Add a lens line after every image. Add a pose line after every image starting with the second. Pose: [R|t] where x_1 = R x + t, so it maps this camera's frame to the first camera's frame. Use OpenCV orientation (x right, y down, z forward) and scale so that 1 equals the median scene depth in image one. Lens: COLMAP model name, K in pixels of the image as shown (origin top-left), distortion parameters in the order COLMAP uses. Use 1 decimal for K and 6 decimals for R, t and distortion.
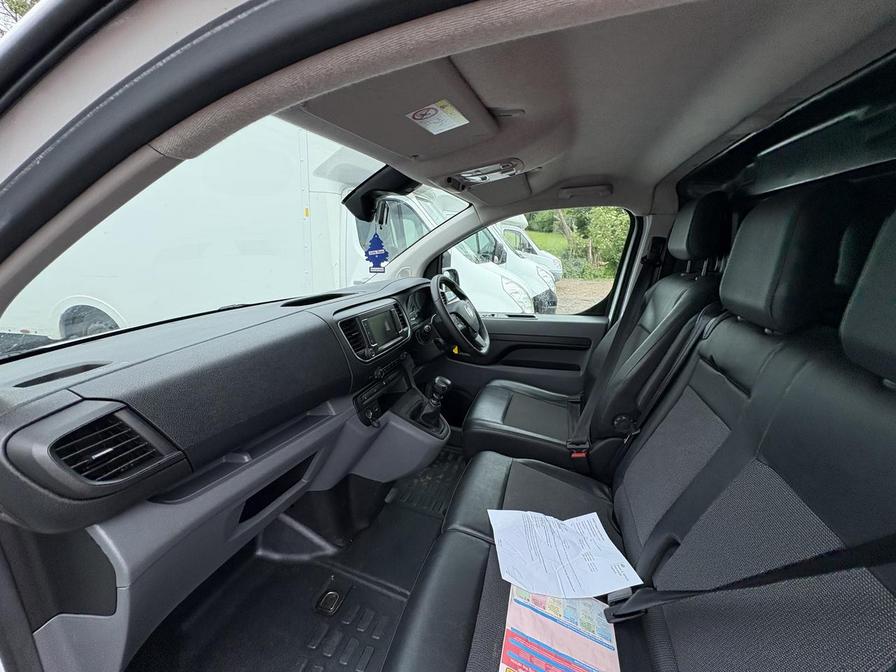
lens RADIAL K [[354.6, 0, 445.3], [0, 354.6, 336.7], [0, 0, 1]] dist [-0.001763, 0.000962]
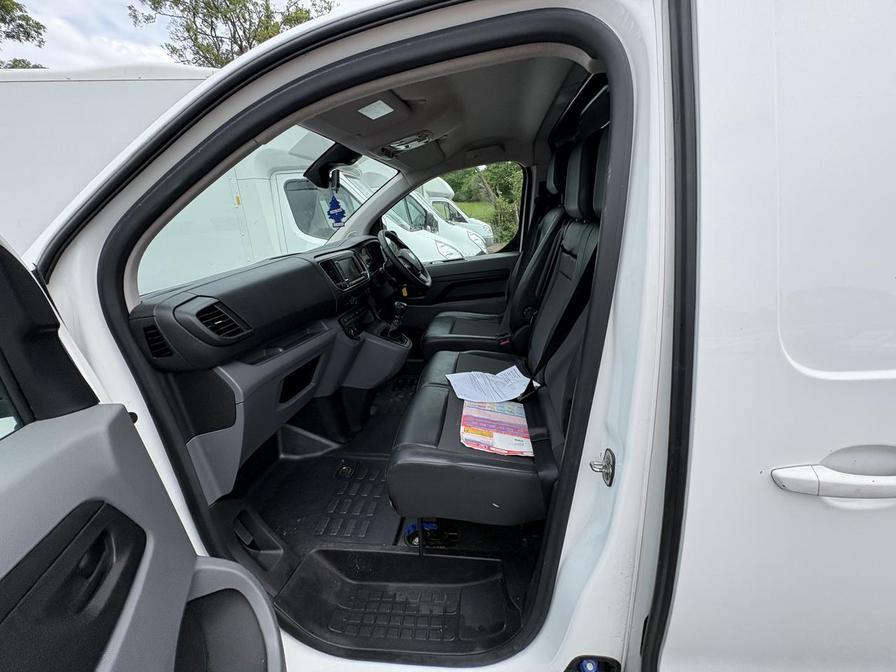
lens RADIAL K [[354.6, 0, 445.4], [0, 354.6, 338.1], [0, 0, 1]] dist [-0.001763, 0.000962]
pose [[0.976775, -0.162190, 0.140021, -0.052725], [0.153193, 0.985506, 0.072873, 0.188270], [-0.149810, -0.049730, 0.987463, -0.380482]]
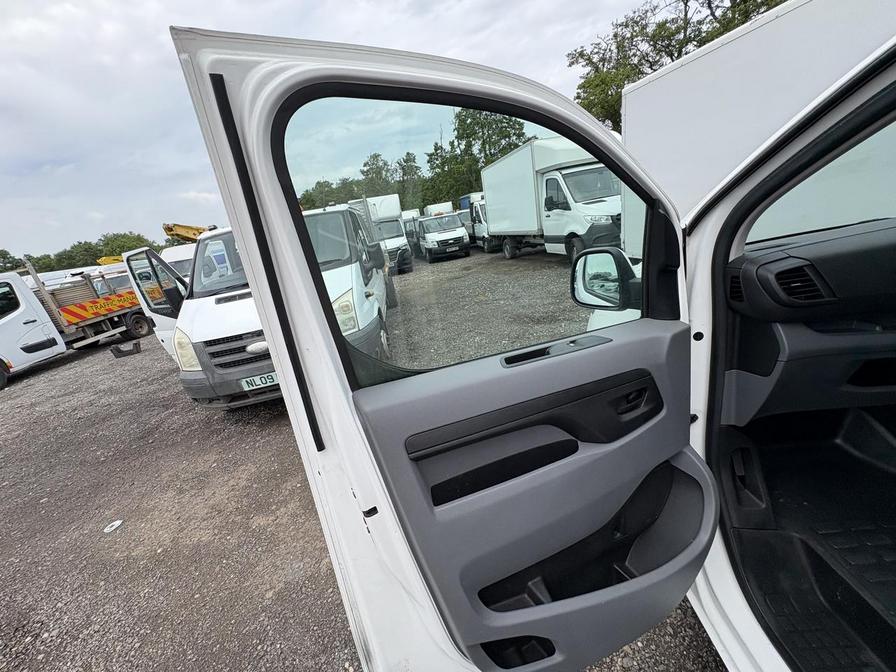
lens RADIAL K [[354.6, 0, 450.0], [0, 354.6, 332.2], [0, 0, 1]] dist [-0.001763, 0.000962]
pose [[0.237595, 0.227724, -0.944293, 0.180474], [-0.076216, 0.973505, 0.215592, 0.129337], [0.968370, 0.020747, 0.248656, -0.520177]]
